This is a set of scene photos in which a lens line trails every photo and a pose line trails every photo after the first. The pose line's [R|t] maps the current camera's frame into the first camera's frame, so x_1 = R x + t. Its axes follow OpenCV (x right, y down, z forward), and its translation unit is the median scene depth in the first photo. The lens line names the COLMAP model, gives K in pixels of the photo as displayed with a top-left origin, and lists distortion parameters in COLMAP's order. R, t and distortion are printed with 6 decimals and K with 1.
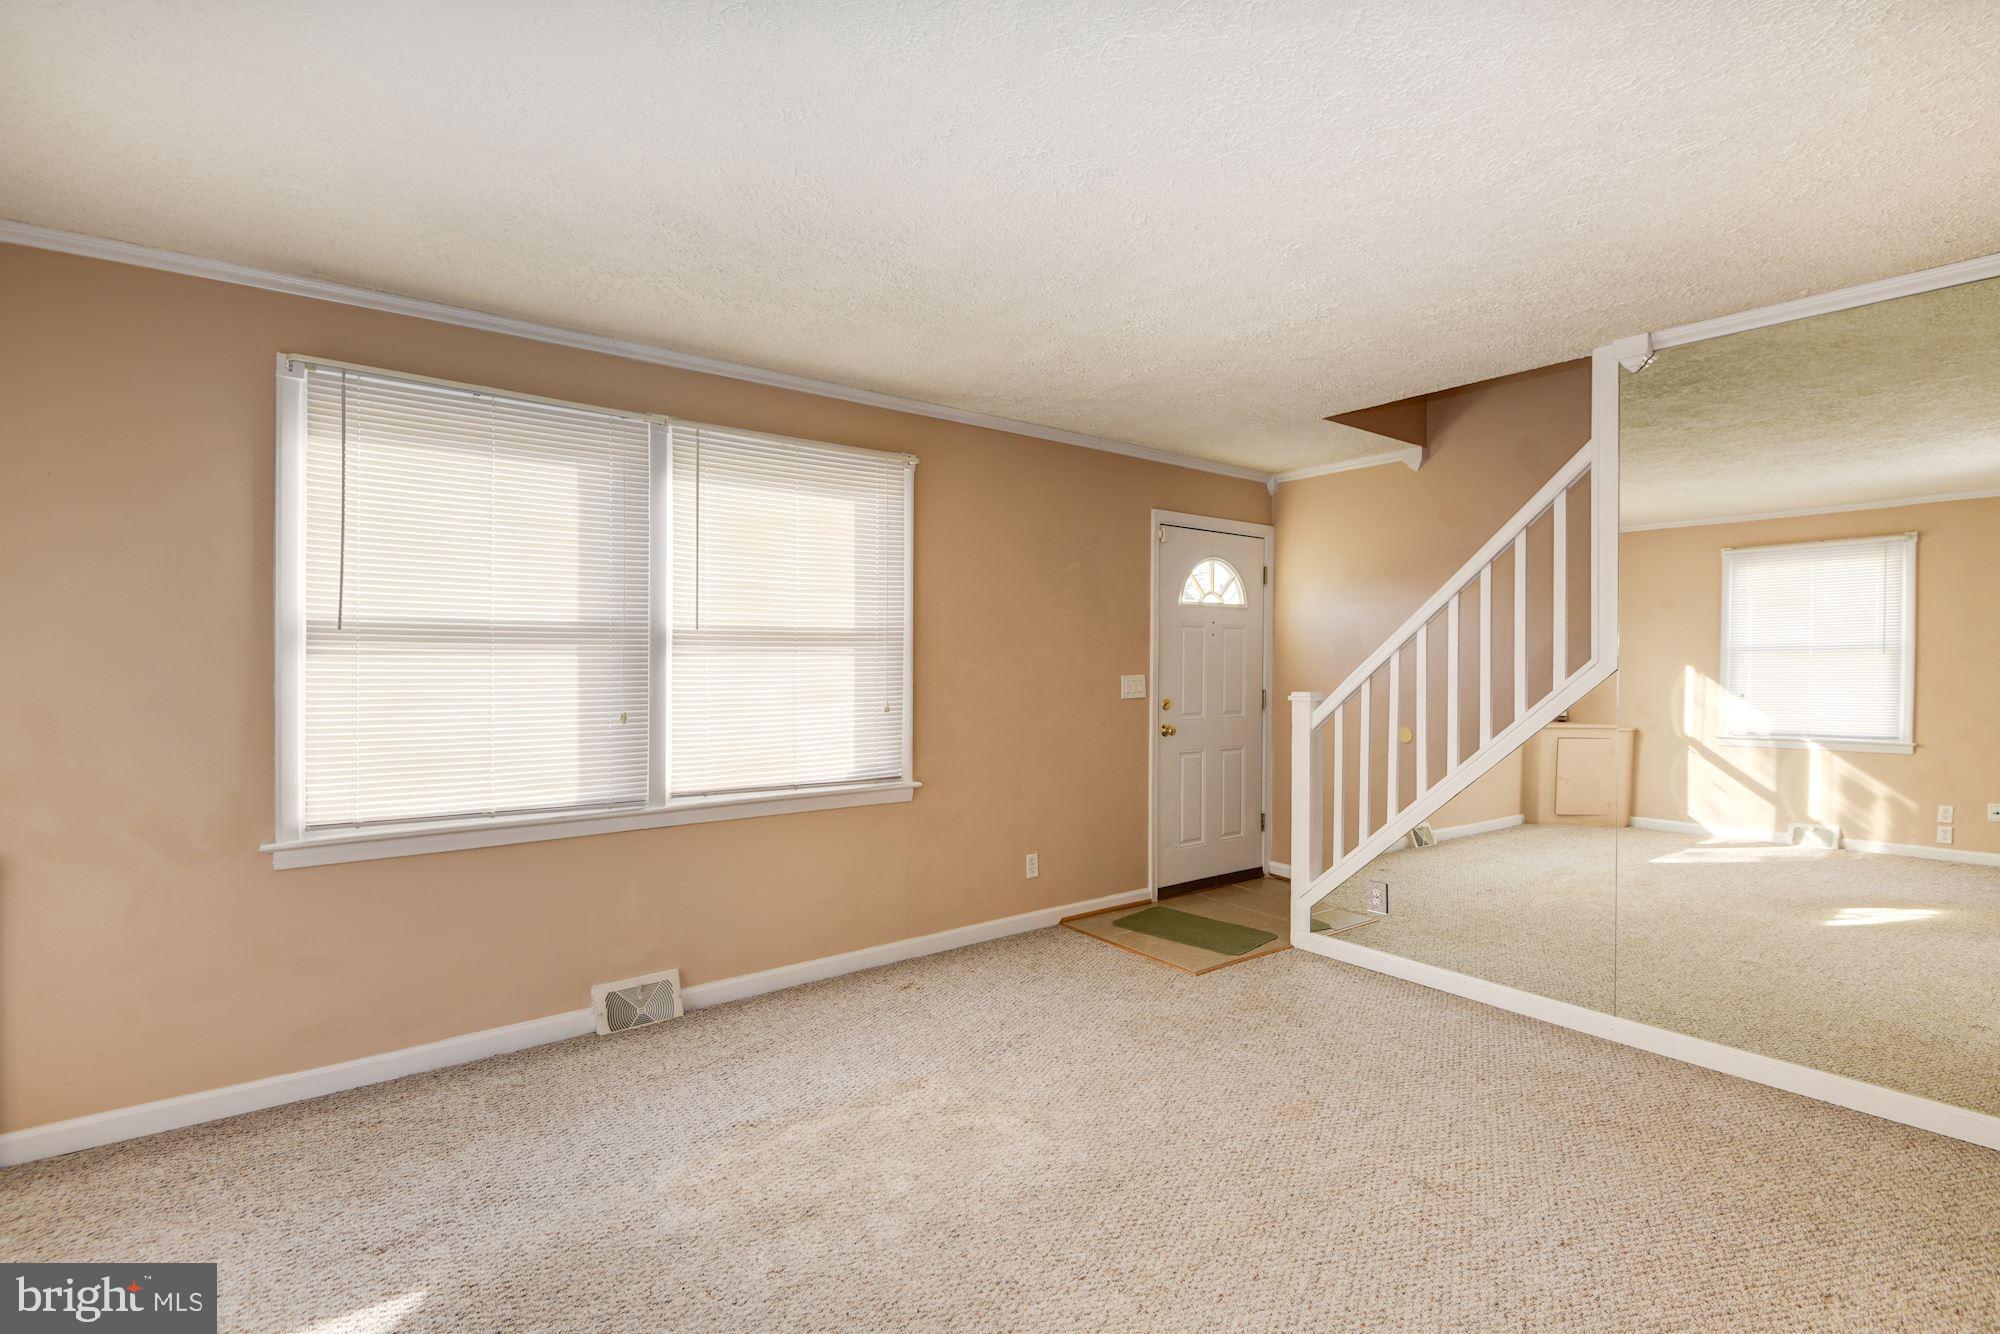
lens RADIAL K [[931.0, 0, 994.9], [0, 931.0, 667.0], [0, 0, 1]] dist [-0.008590, -0.000881]
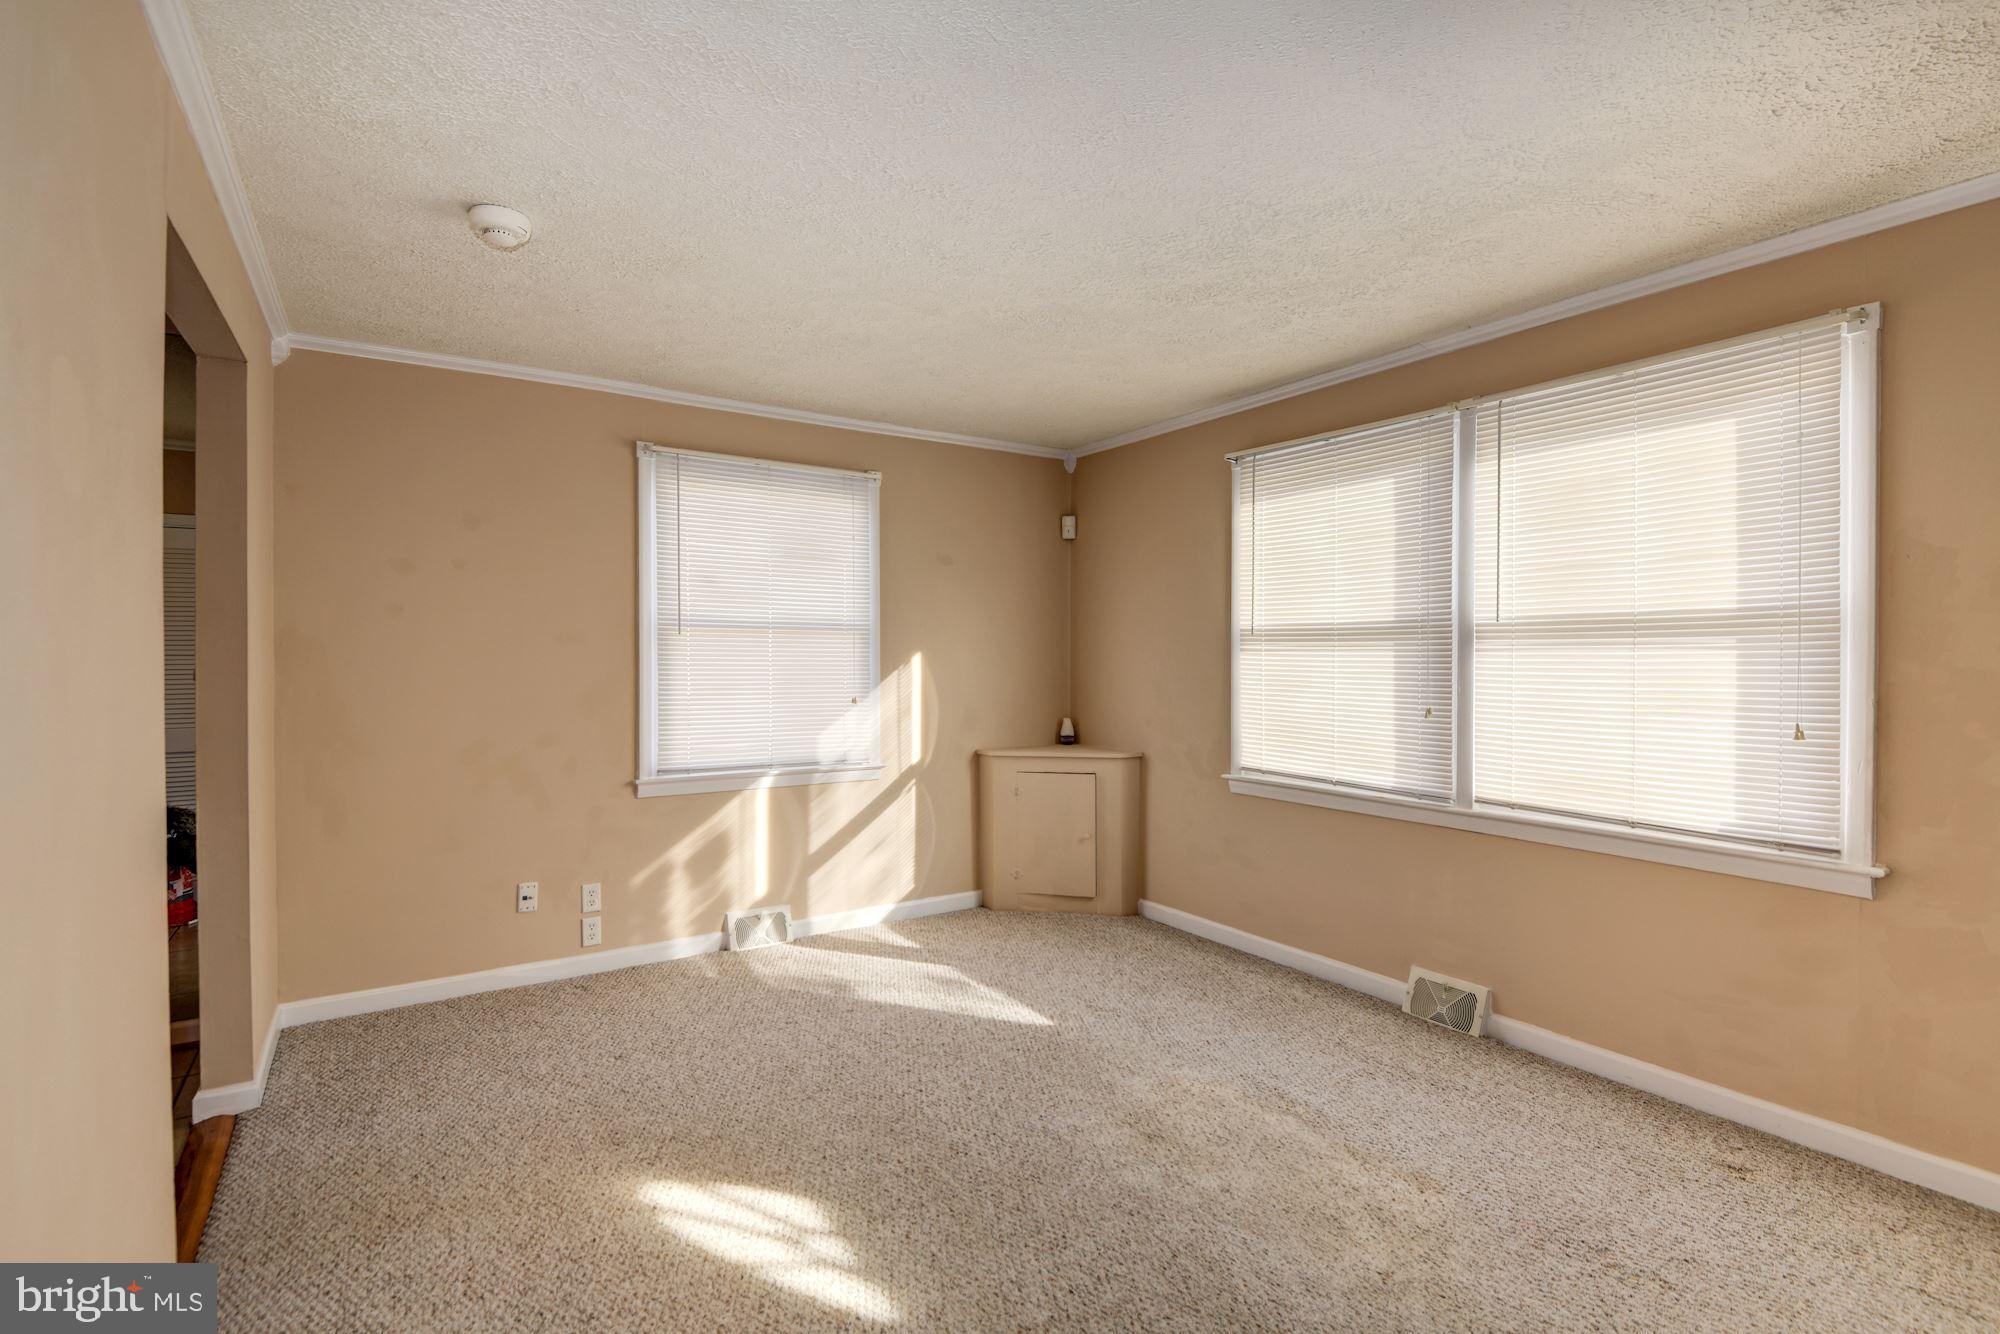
lens RADIAL K [[931.0, 0, 994.9], [0, 931.0, 667.0], [0, 0, 1]] dist [-0.008590, -0.000881]
pose [[-0.087274, 0.011923, -0.996113, 0.638656], [-0.012332, 0.999839, 0.013048, -0.002503], [0.996108, 0.013423, -0.087113, 0.601883]]
